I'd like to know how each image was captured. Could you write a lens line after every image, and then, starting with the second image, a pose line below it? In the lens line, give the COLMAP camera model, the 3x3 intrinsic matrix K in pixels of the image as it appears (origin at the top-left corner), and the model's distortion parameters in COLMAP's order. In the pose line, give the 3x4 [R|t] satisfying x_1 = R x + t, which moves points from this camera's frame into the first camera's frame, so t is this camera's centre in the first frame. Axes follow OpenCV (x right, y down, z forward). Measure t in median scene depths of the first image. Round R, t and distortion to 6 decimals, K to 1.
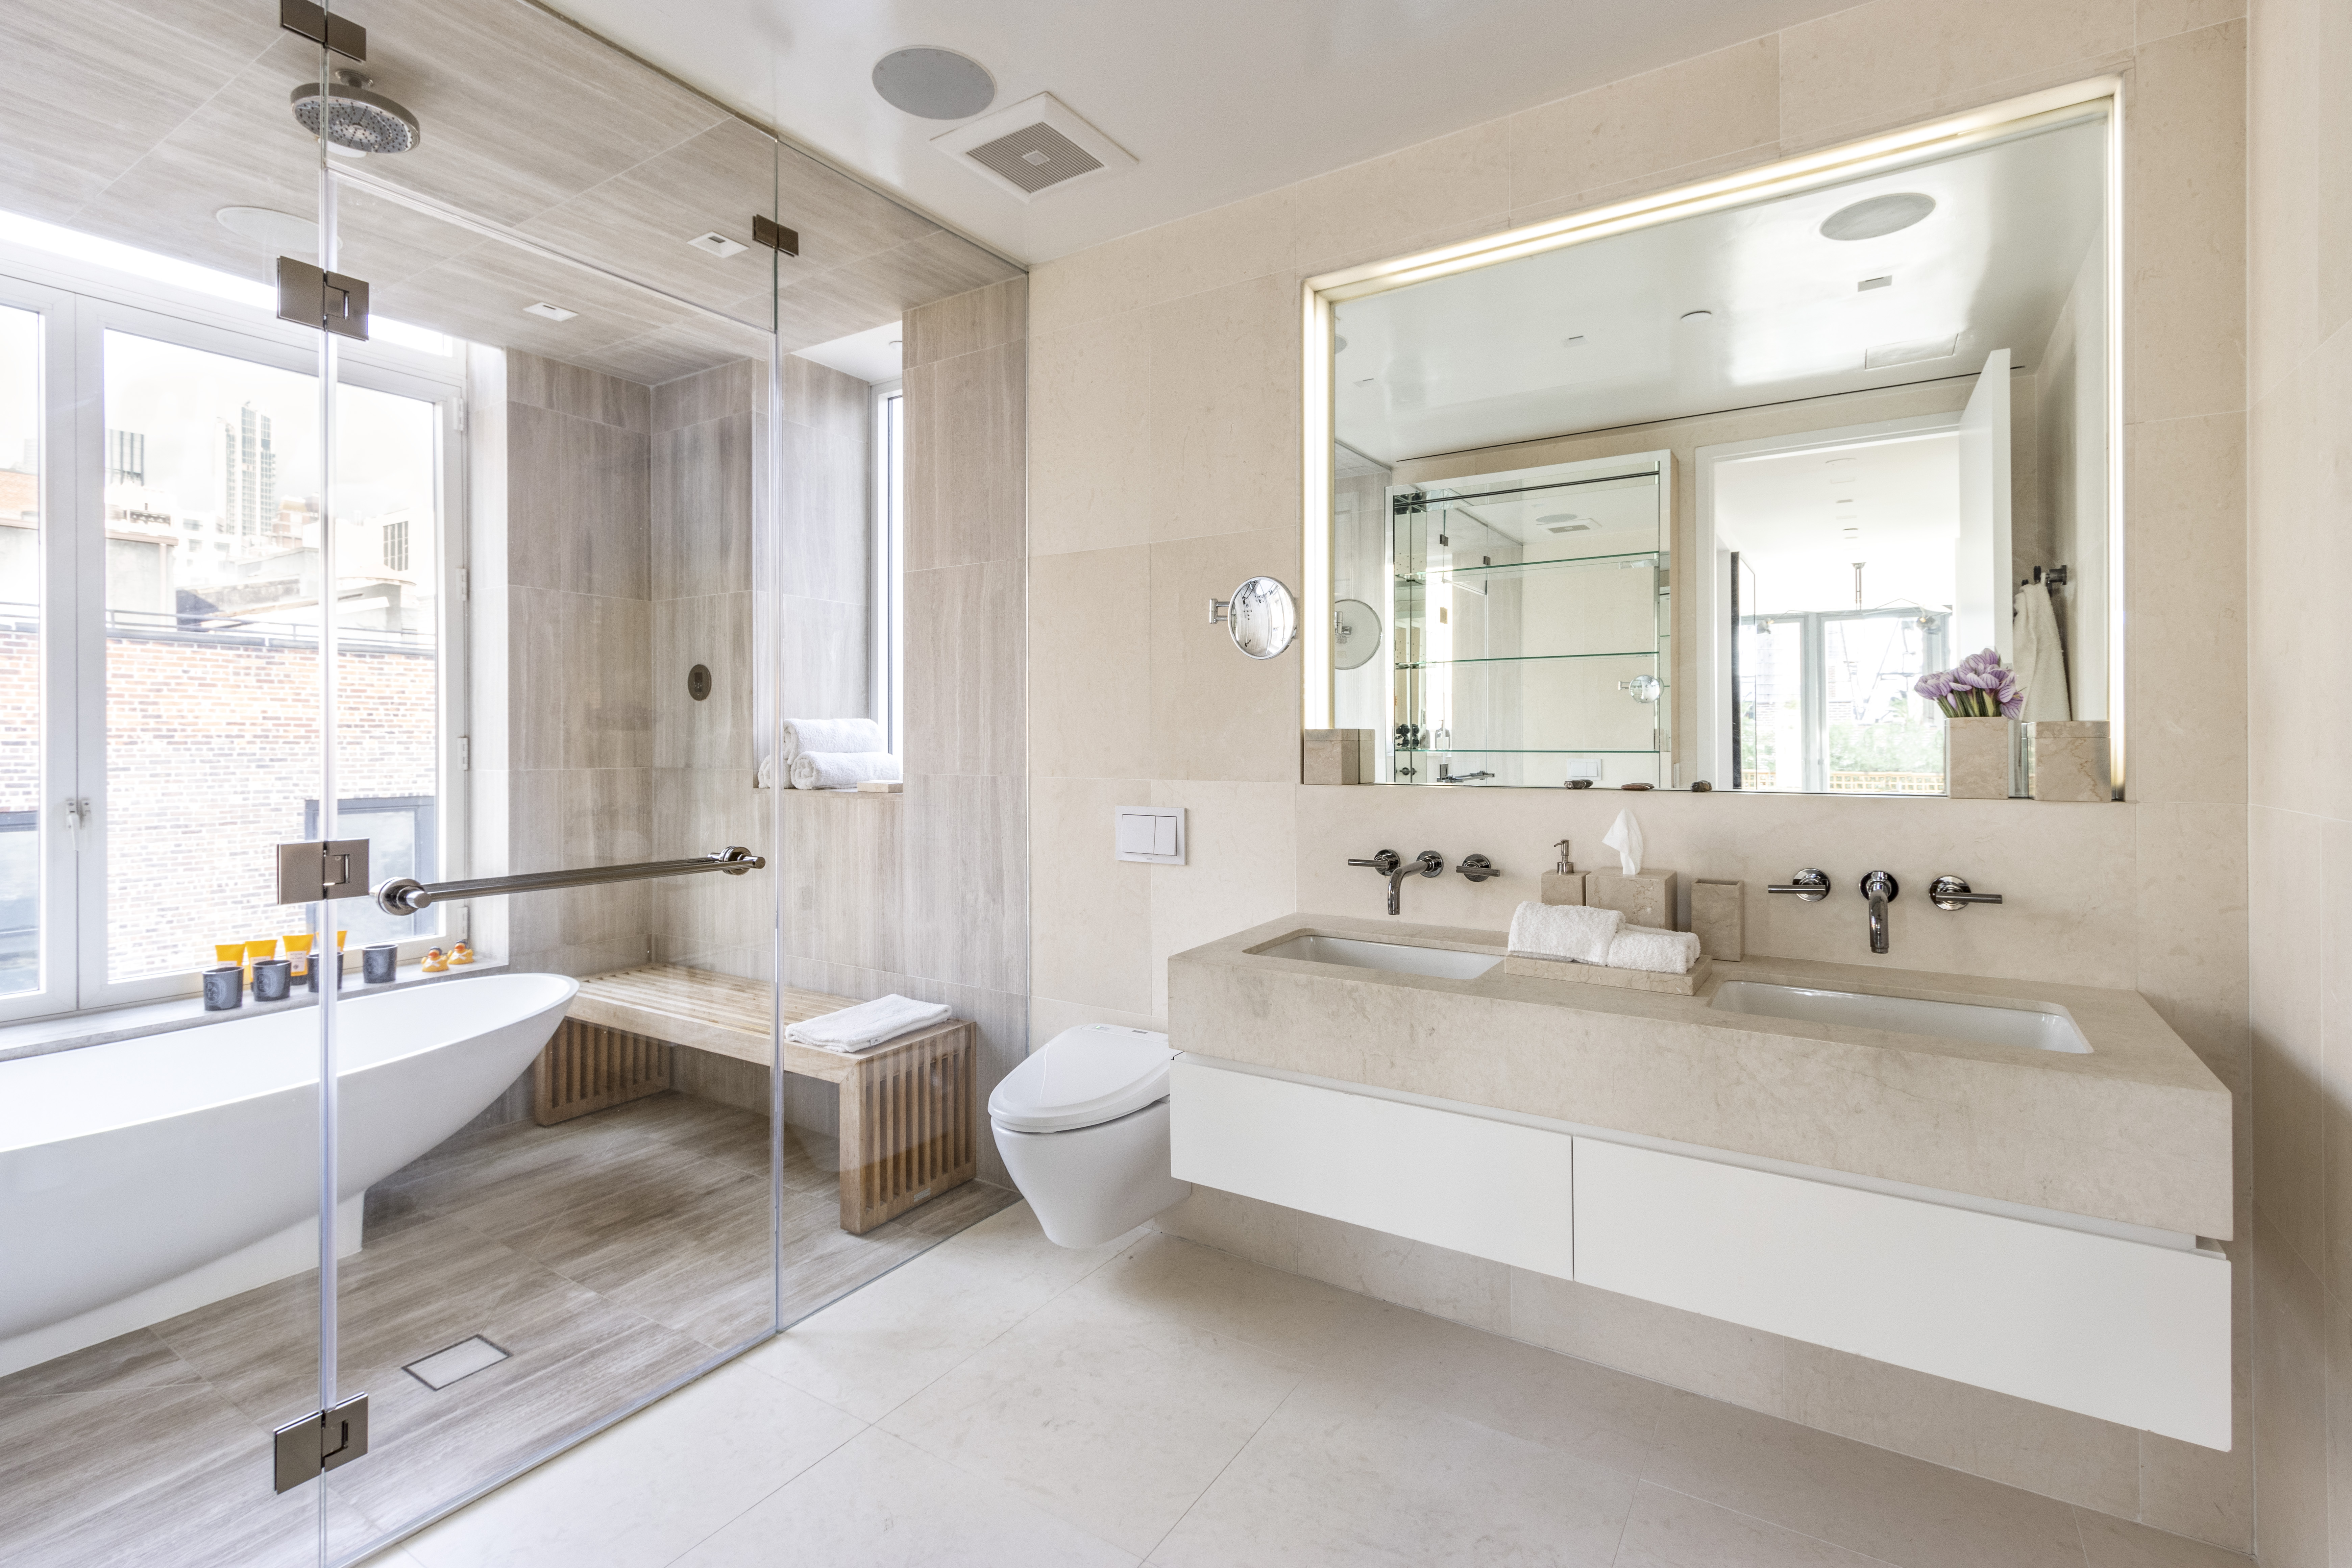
lens RADIAL K [[1091.8, 0, 1155.4], [0, 1091.8, 740.2], [0, 0, 1]] dist [0.012519, -0.003176]
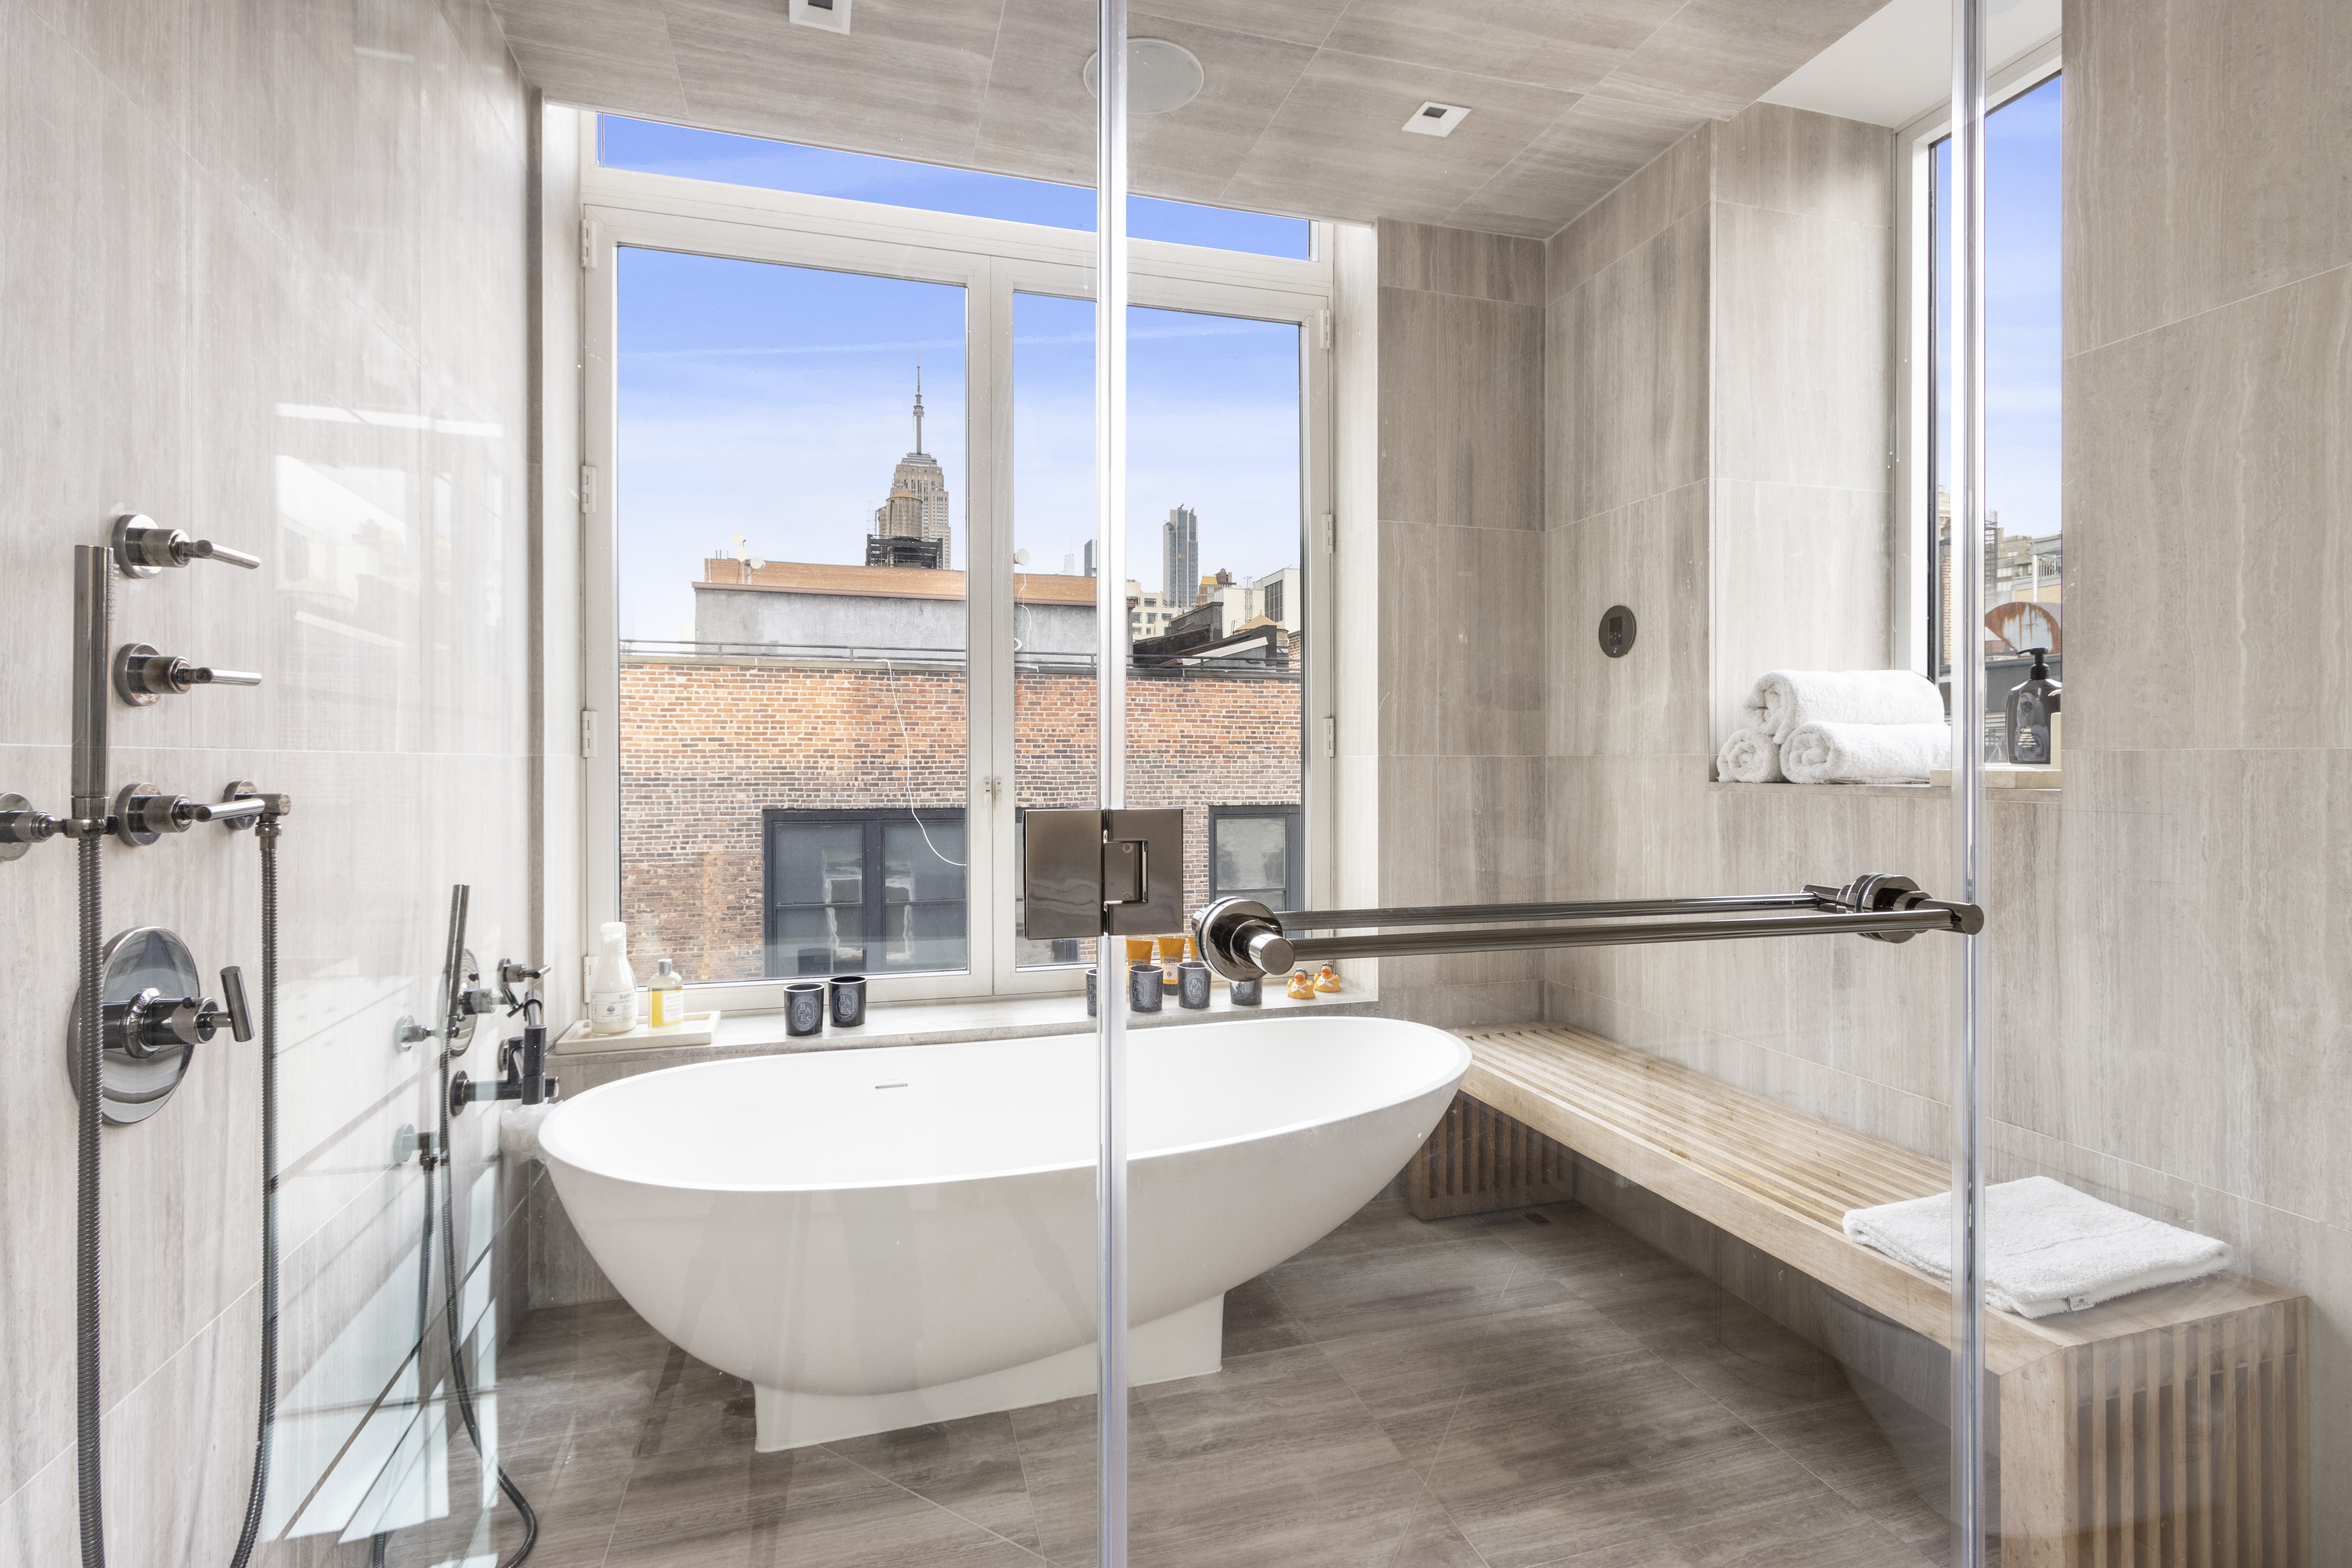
lens RADIAL K [[1091.8, 0, 1178.0], [0, 1091.8, 773.2], [0, 0, 1]] dist [0.012519, -0.003176]
pose [[0.769587, 0.006042, -0.638513, -0.195990], [0.000275, 0.999952, 0.009795, 0.032126], [0.638542, -0.007714, 0.769548, 0.298426]]
